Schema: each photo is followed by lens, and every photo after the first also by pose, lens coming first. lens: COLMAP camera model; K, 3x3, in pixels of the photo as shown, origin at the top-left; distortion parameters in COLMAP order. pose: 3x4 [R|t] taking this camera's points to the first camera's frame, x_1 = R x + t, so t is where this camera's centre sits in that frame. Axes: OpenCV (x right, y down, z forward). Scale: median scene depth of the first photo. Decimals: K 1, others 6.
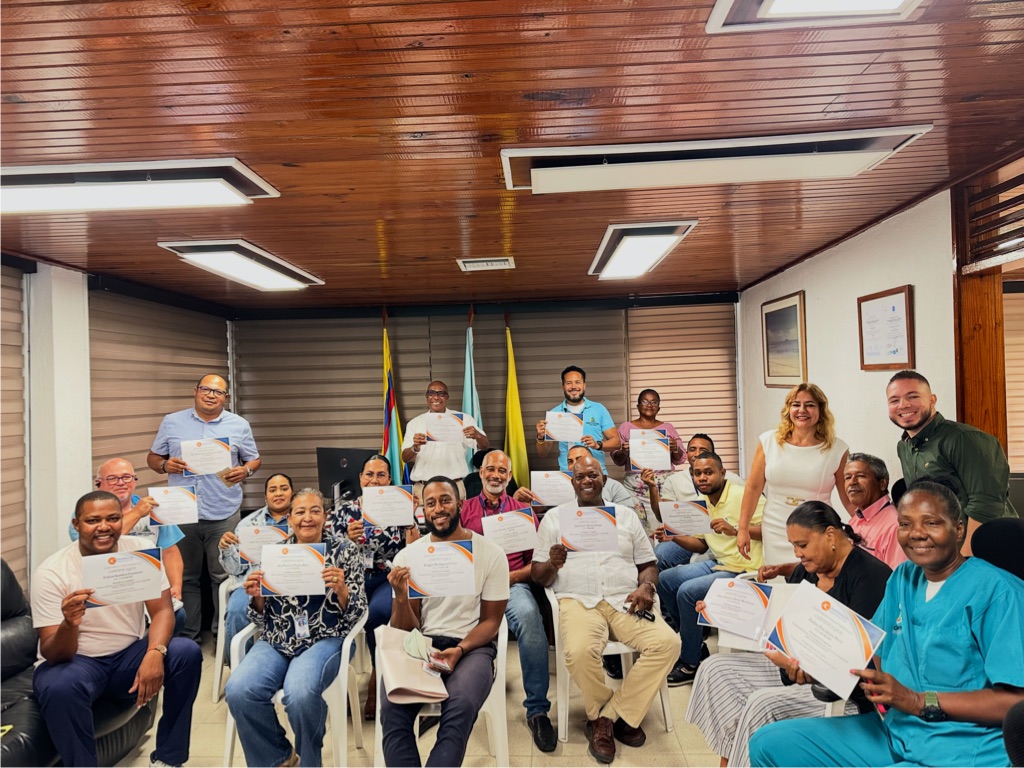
lens RADIAL K [[722.0, 0, 521.1], [0, 722.0, 394.1], [0, 0, 1]] dist [0.045617, -0.049104]
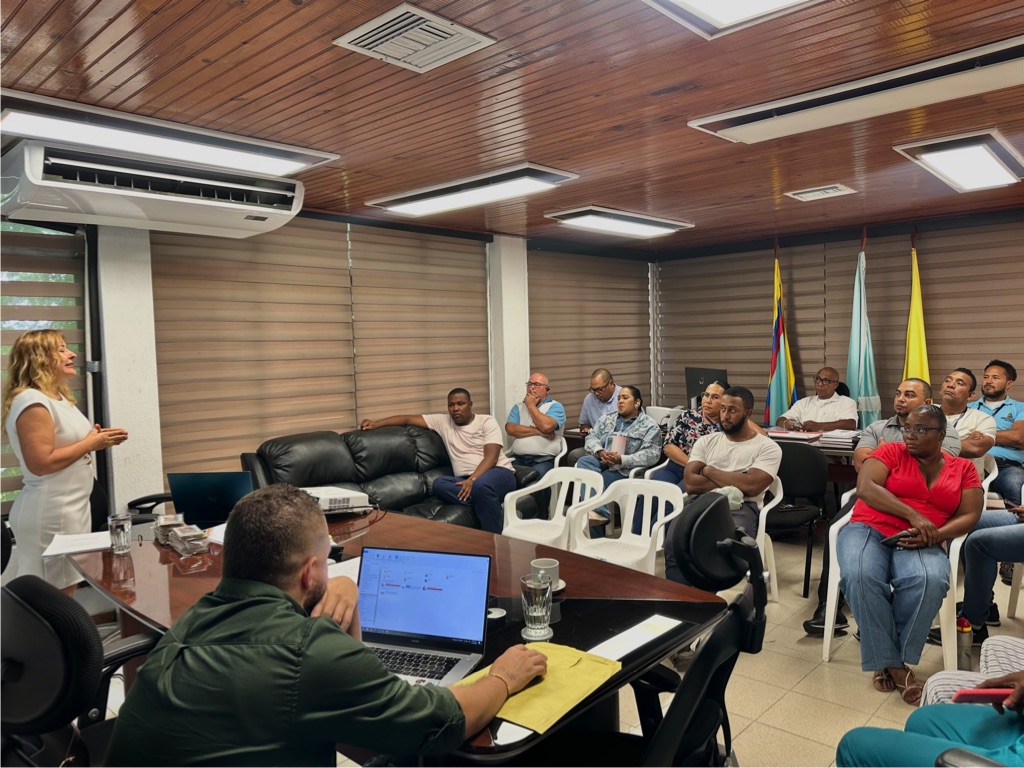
lens RADIAL K [[722.0, 0, 519.7], [0, 722.0, 377.5], [0, 0, 1]] dist [0.045617, -0.049104]
pose [[0.757704, 0.037572, -0.651516, 0.303422], [0.010915, 0.997472, 0.070216, 0.003933], [0.652507, -0.060314, 0.755379, -0.079489]]
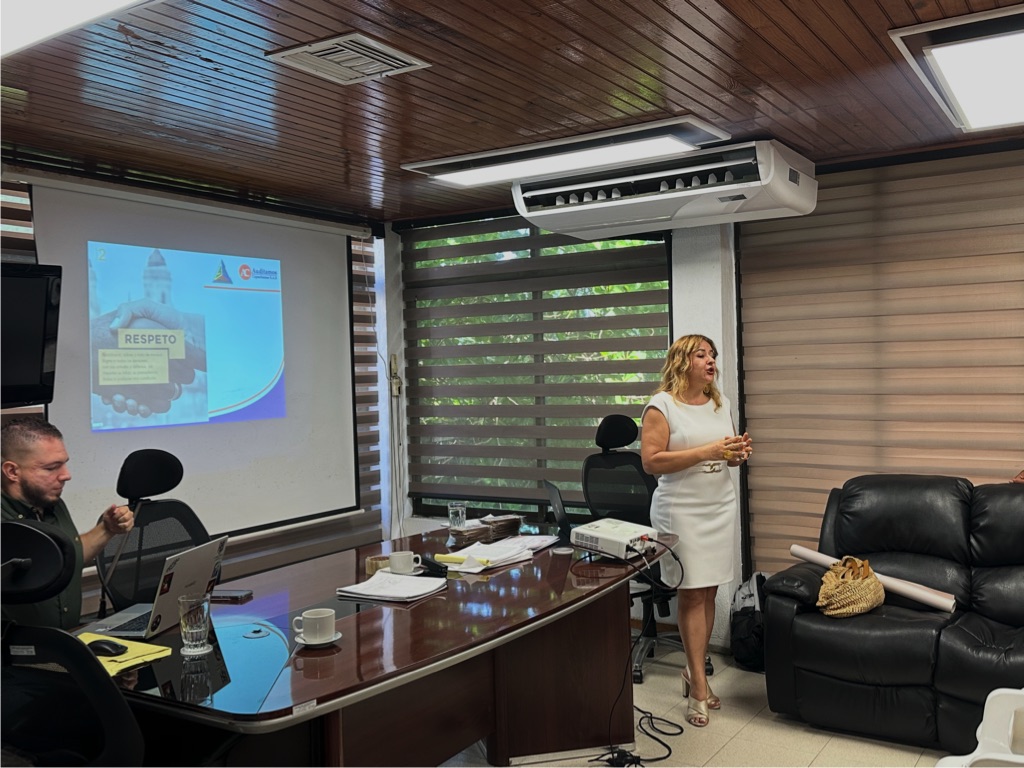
lens RADIAL K [[969.2, 0, 492.2], [0, 969.2, 380.4], [0, 0, 1]] dist [0.040133, 0.000000]
pose [[-0.523541, 0.052581, -0.850377, 0.433440], [0.047077, 0.998354, 0.032747, 0.008256], [0.850699, -0.022888, -0.525154, 0.637123]]
